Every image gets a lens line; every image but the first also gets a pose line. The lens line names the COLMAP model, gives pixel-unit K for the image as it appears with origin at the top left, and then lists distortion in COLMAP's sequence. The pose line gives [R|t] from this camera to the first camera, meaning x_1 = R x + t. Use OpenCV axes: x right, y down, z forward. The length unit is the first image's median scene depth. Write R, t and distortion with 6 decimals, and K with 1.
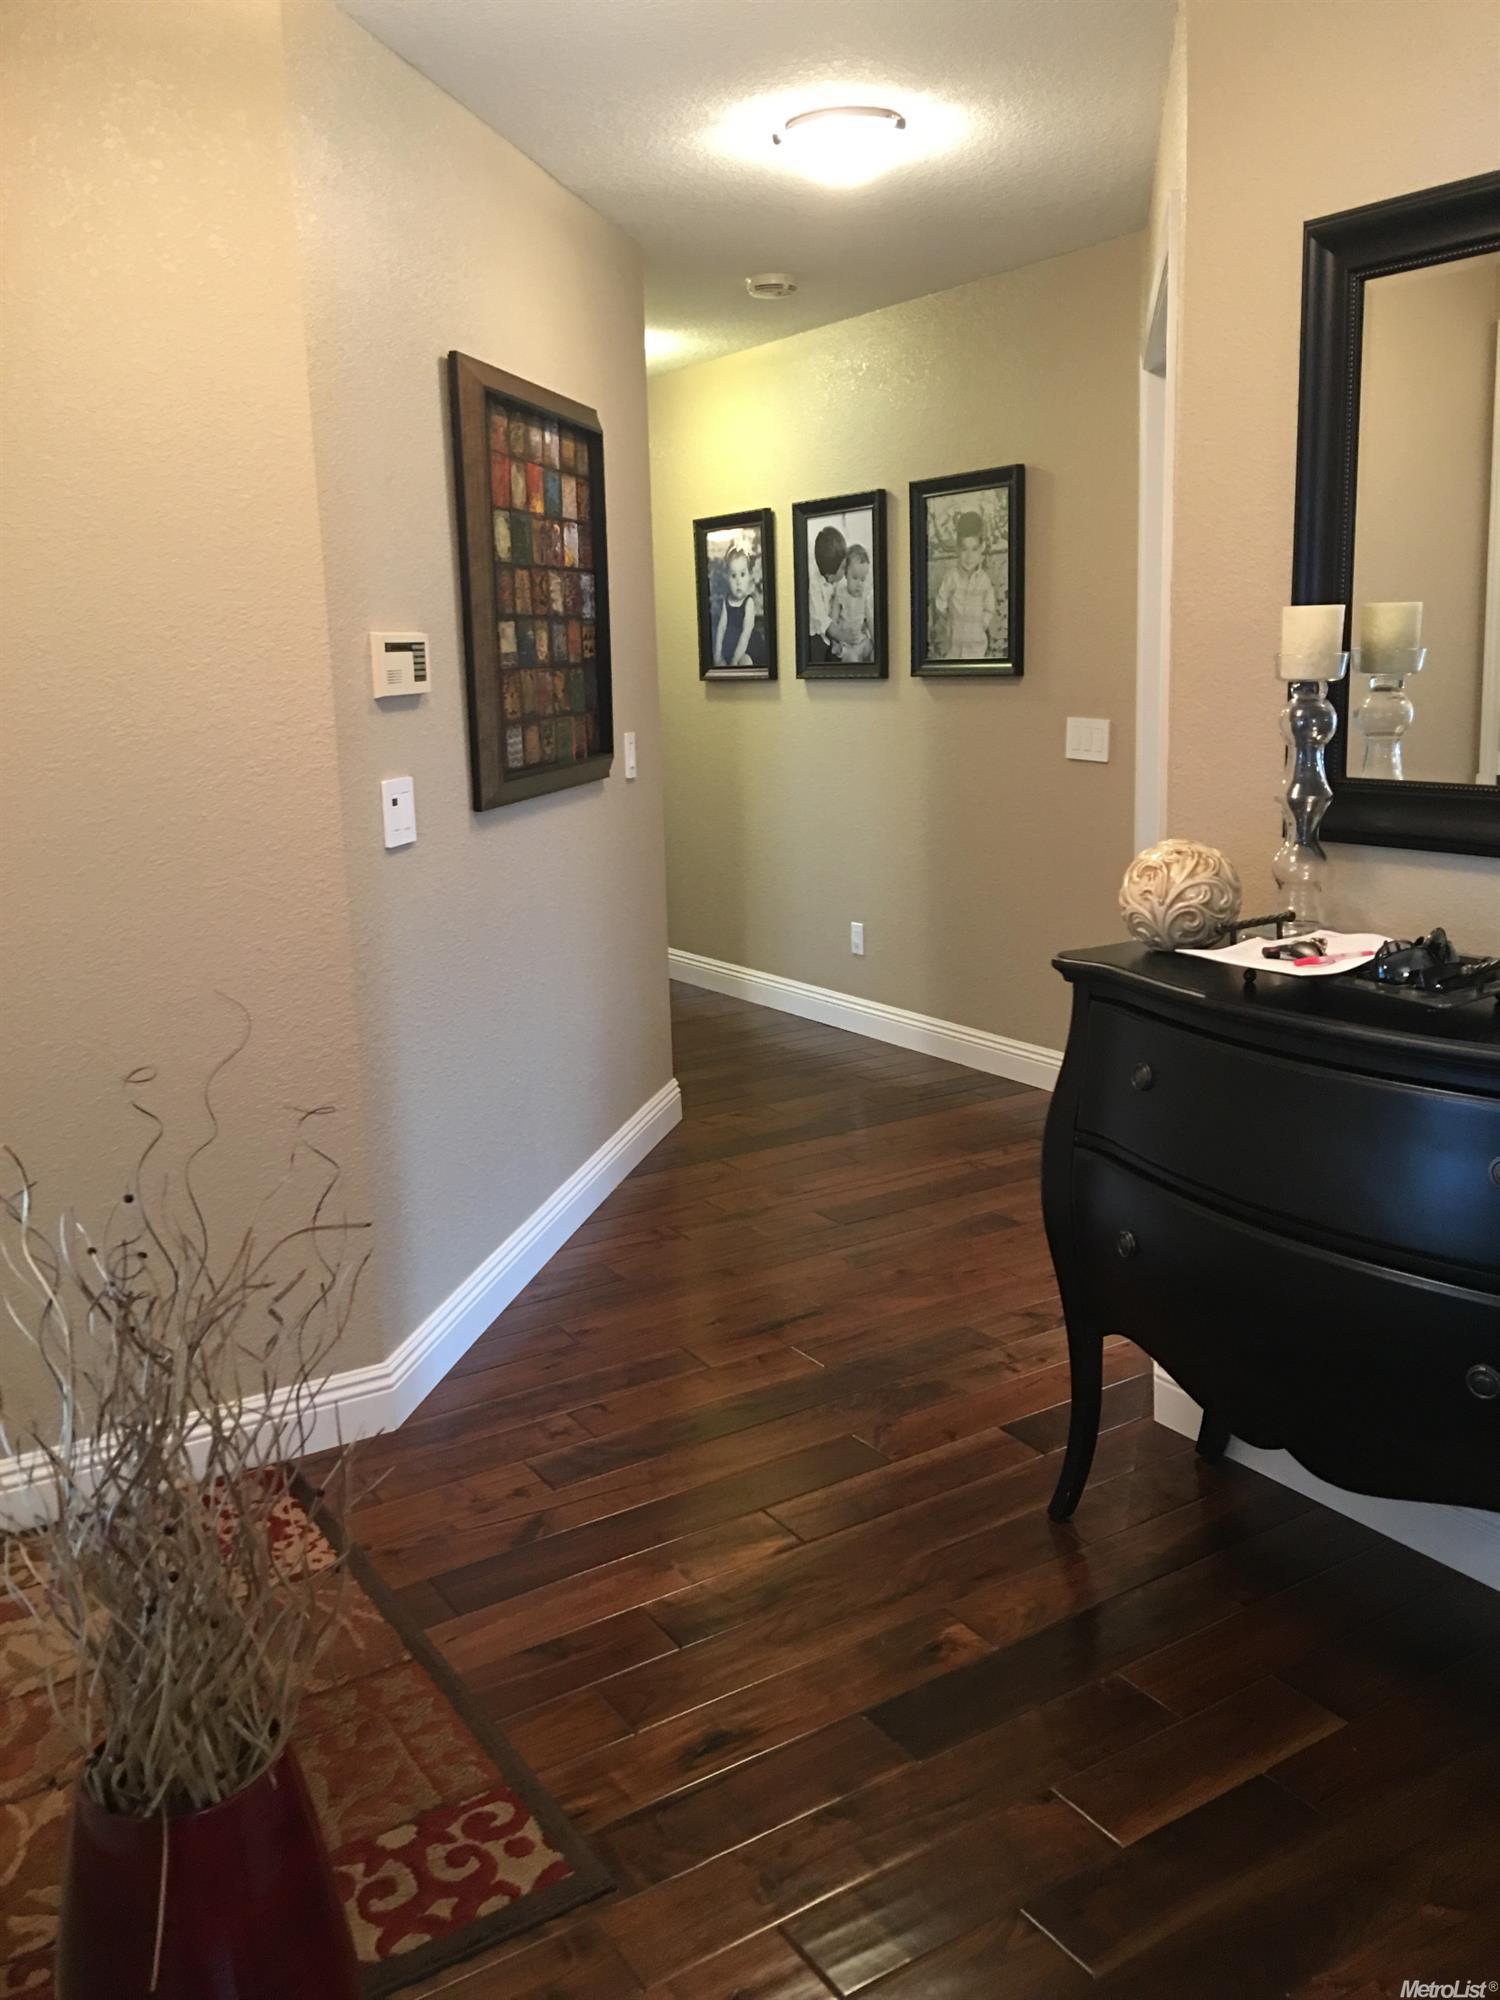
lens RADIAL K [[1703.3, 0, 743.8], [0, 1703.3, 991.4], [0, 0, 1]] dist [0.069996, -0.104326]
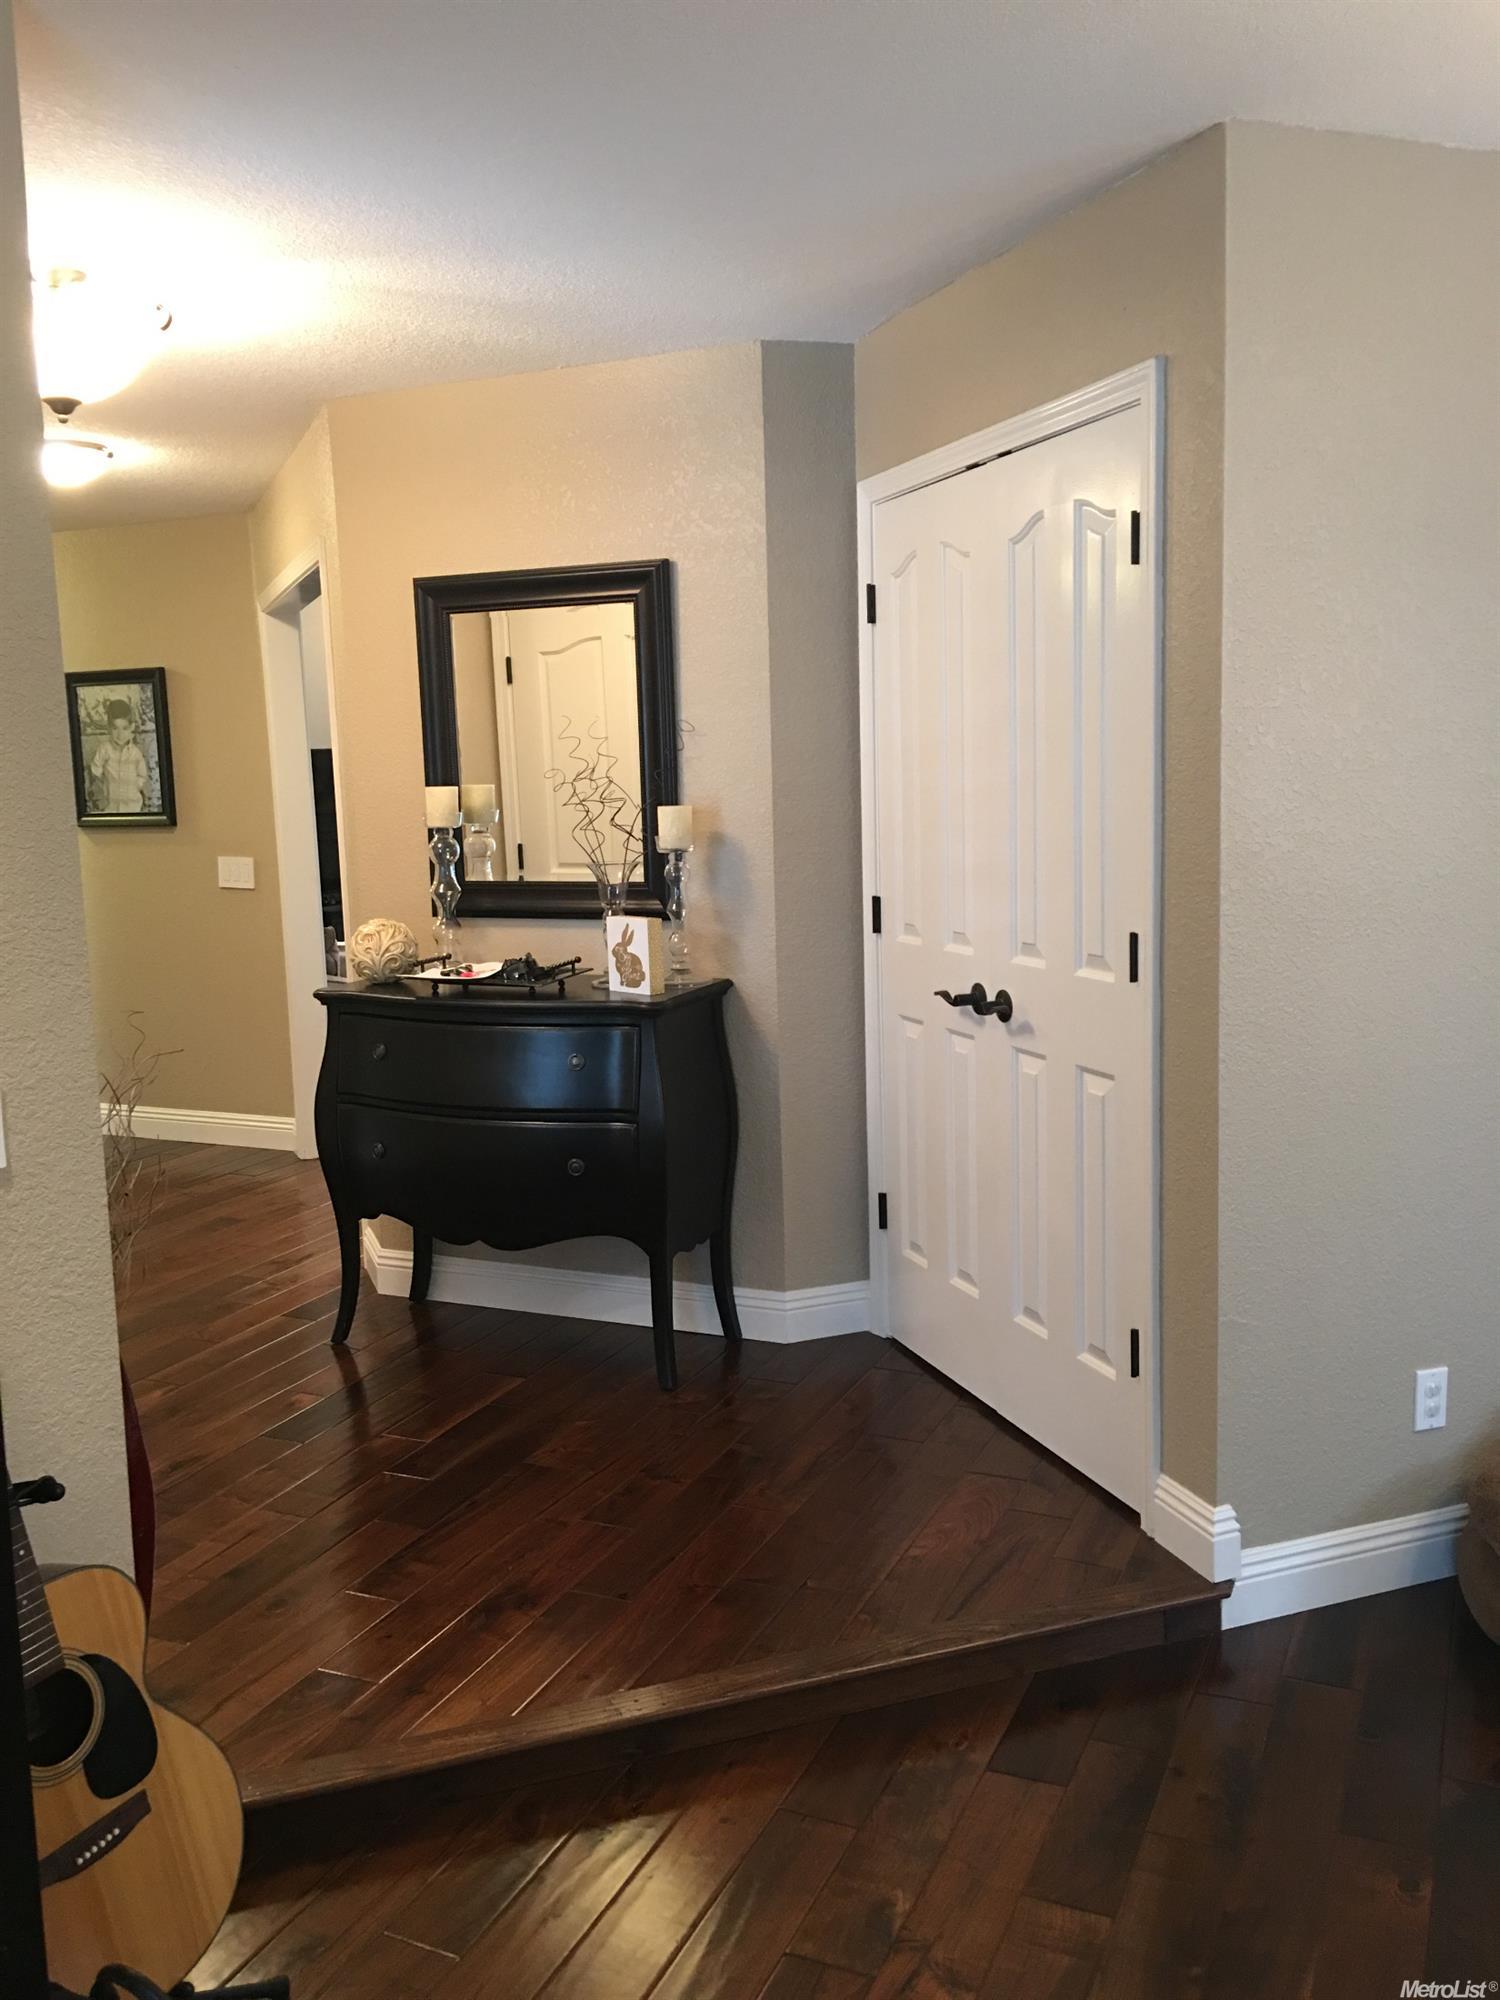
lens RADIAL K [[1703.3, 0, 747.6], [0, 1703.3, 999.7], [0, 0, 1]] dist [0.069996, -0.104326]
pose [[0.842707, -0.067890, 0.534075, -0.353510], [0.110065, 0.992790, -0.047469, 0.113140], [-0.527002, 0.098785, 0.844103, -0.633499]]
